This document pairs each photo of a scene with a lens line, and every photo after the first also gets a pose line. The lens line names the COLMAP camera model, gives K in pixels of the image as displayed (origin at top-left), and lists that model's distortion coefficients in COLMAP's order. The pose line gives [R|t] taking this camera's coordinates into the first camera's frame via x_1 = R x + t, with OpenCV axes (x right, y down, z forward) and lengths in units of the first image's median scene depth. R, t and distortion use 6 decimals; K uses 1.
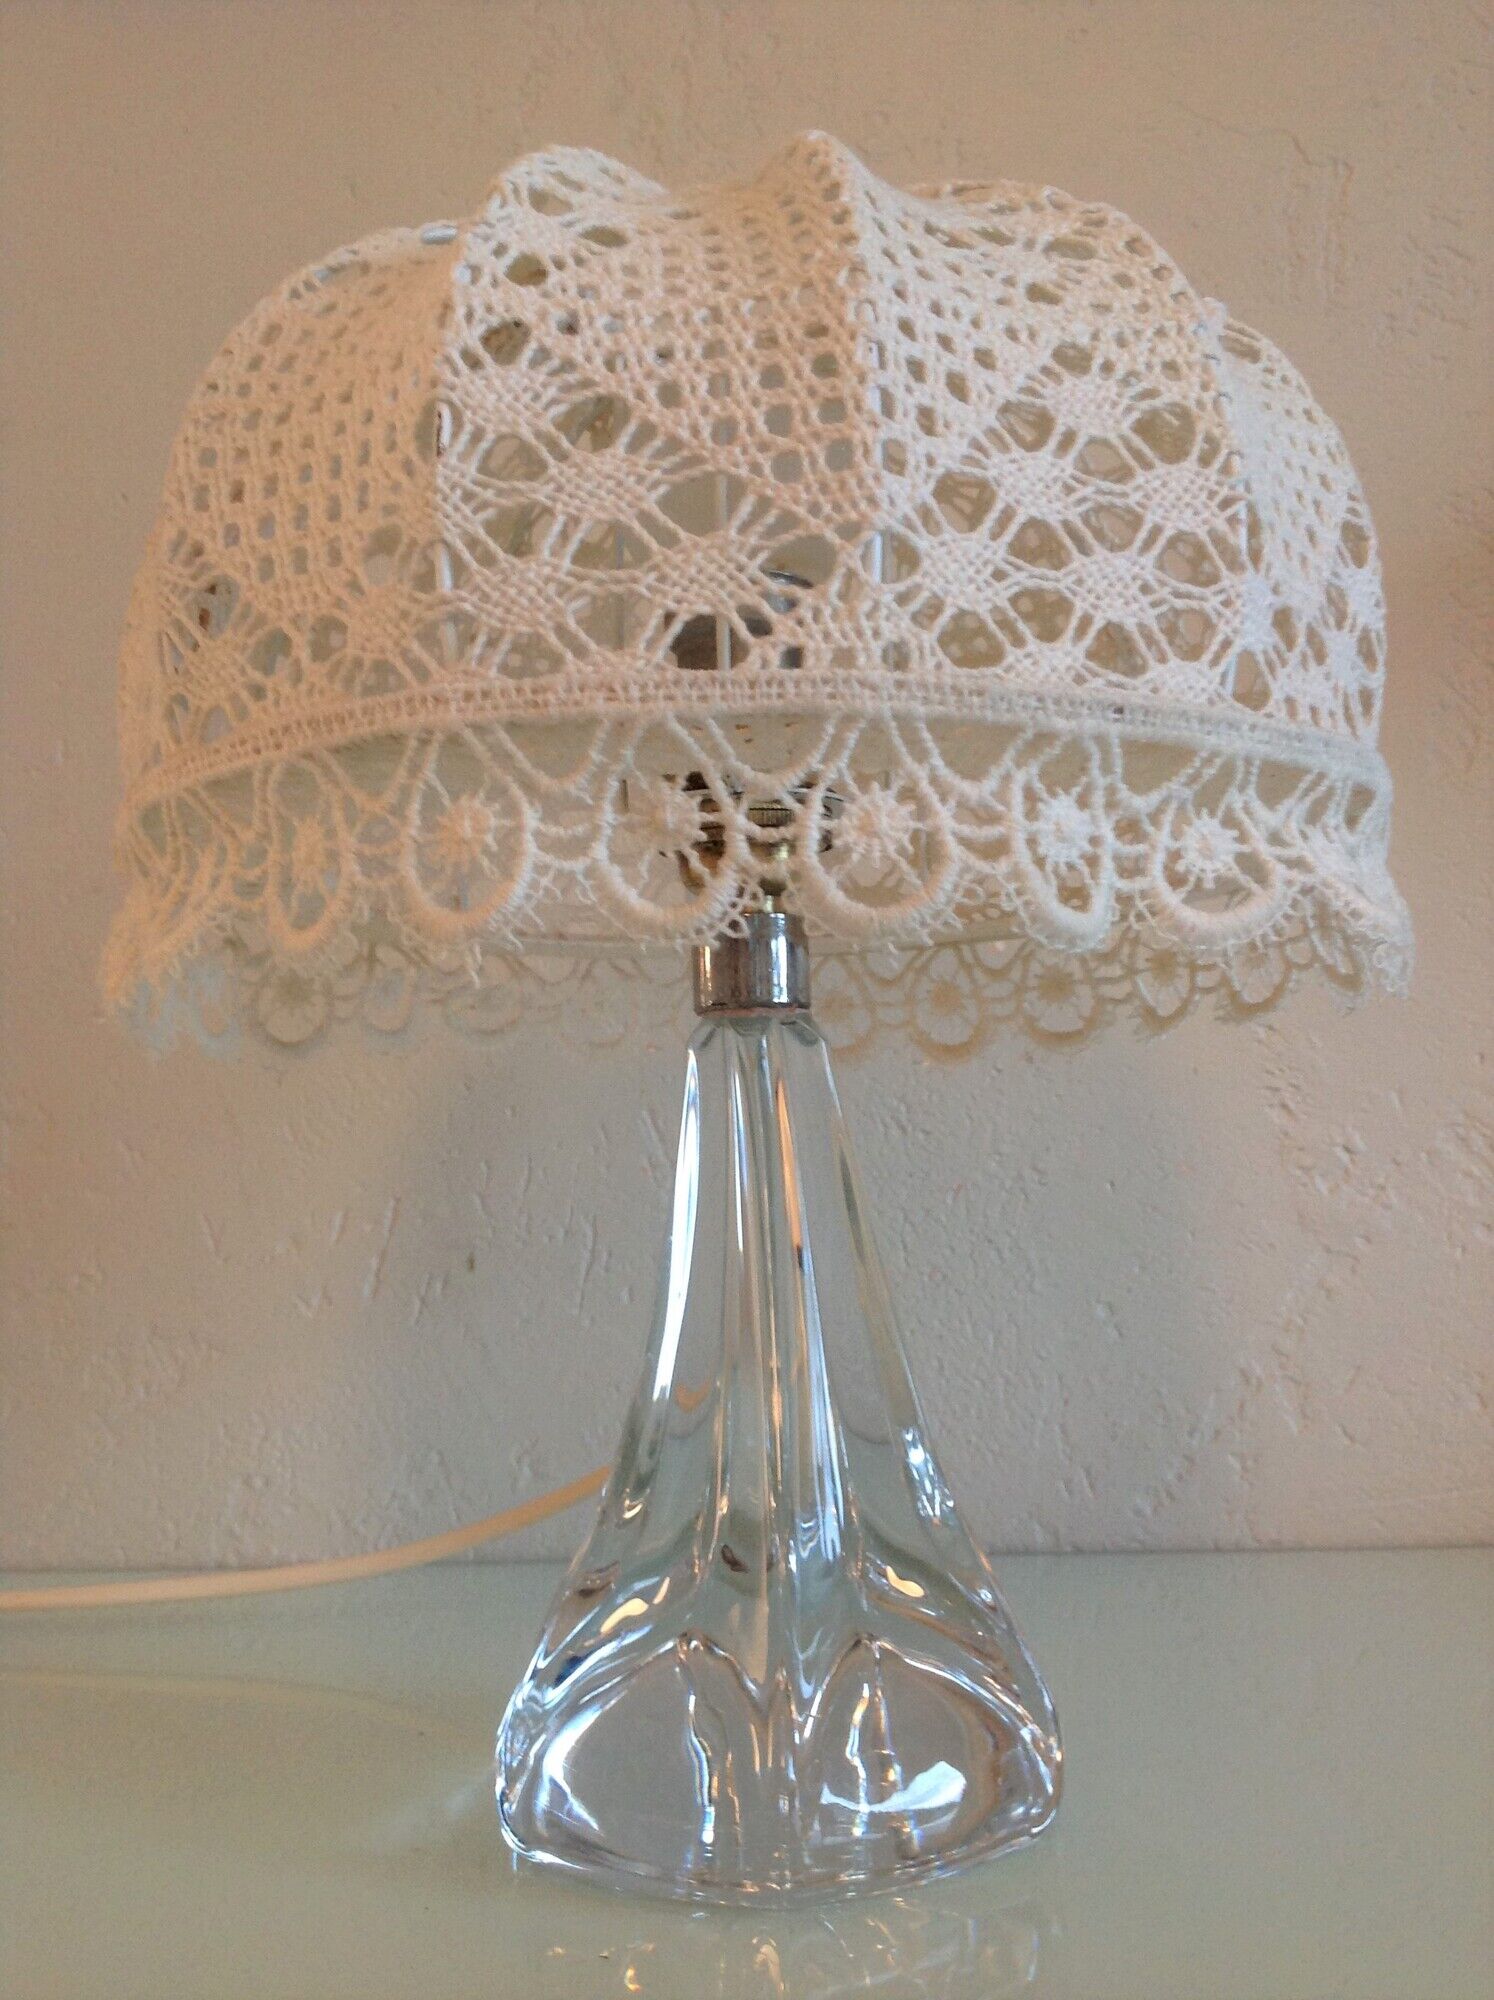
lens RADIAL K [[1960.5, 0, 740.5], [0, 1960.5, 976.3], [0, 0, 1]] dist [0.178267, -0.678730]
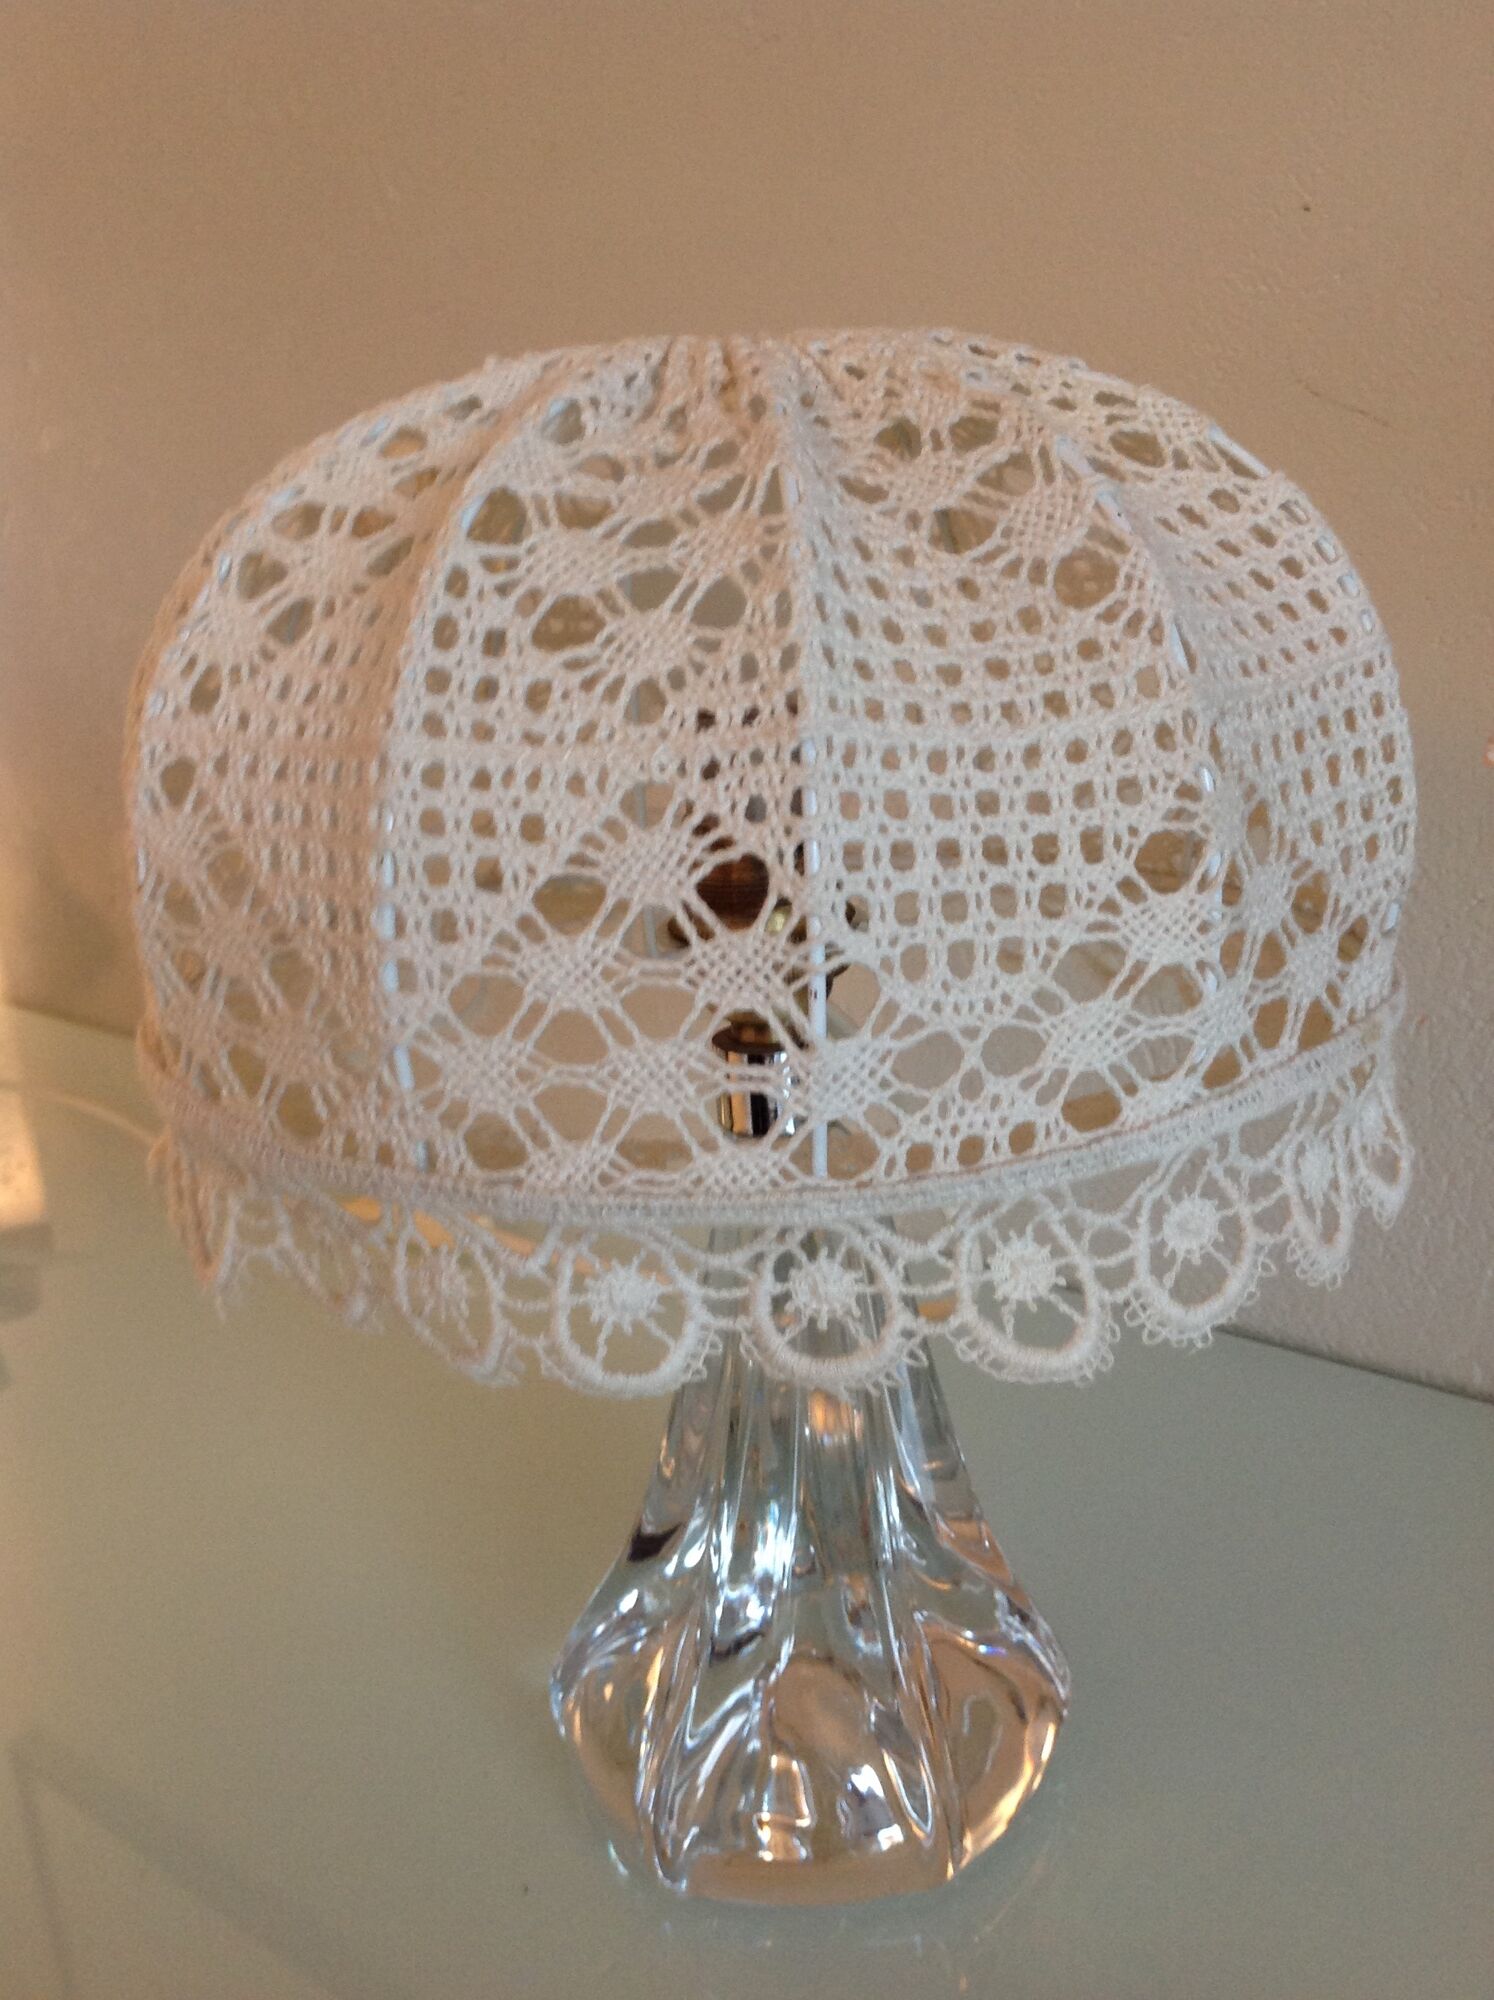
lens RADIAL K [[2021.0, 0, 744.9], [0, 2021.0, 1073.1], [0, 0, 1]] dist [0.073344, 0.007657]
pose [[0.821743, 0.156484, -0.547951, 0.778980], [0.092557, 0.912139, 0.399295, -0.598549], [0.562291, -0.378835, 0.735060, 0.304544]]
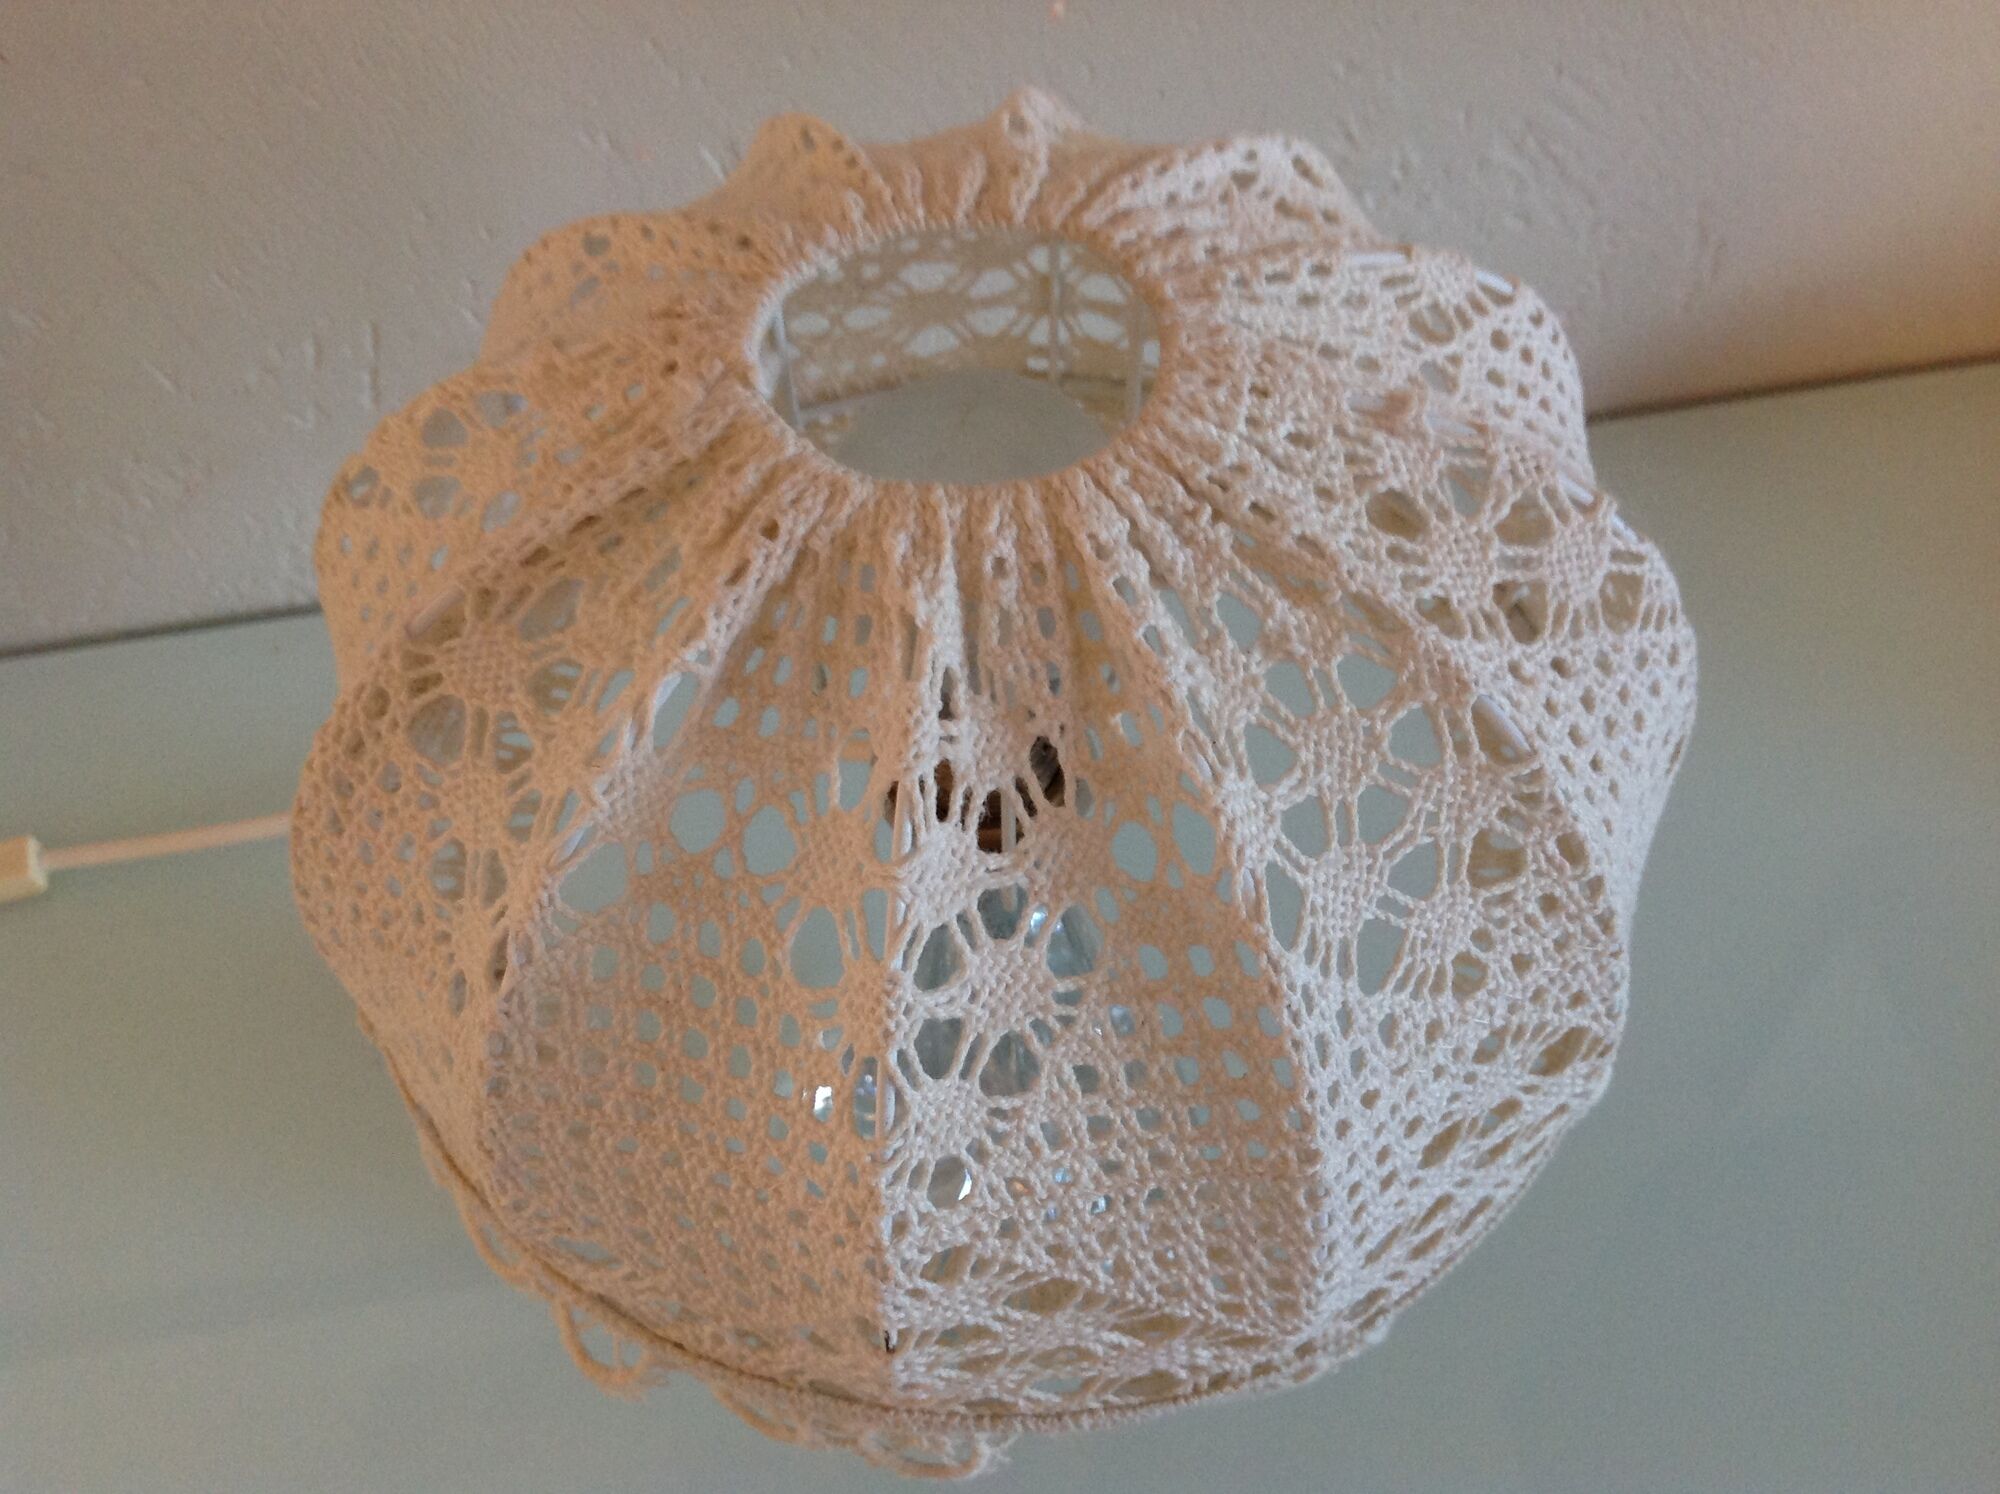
lens RADIAL K [[1935.5, 0, 1000.1], [0, 1935.5, 754.2], [0, 0, 1]] dist [0.138234, -0.302371]
pose [[0.965712, -0.208951, 0.154079, -0.187678], [-0.032363, 0.491967, 0.870012, -1.264697], [-0.257592, -0.845167, 0.468336, 0.776487]]
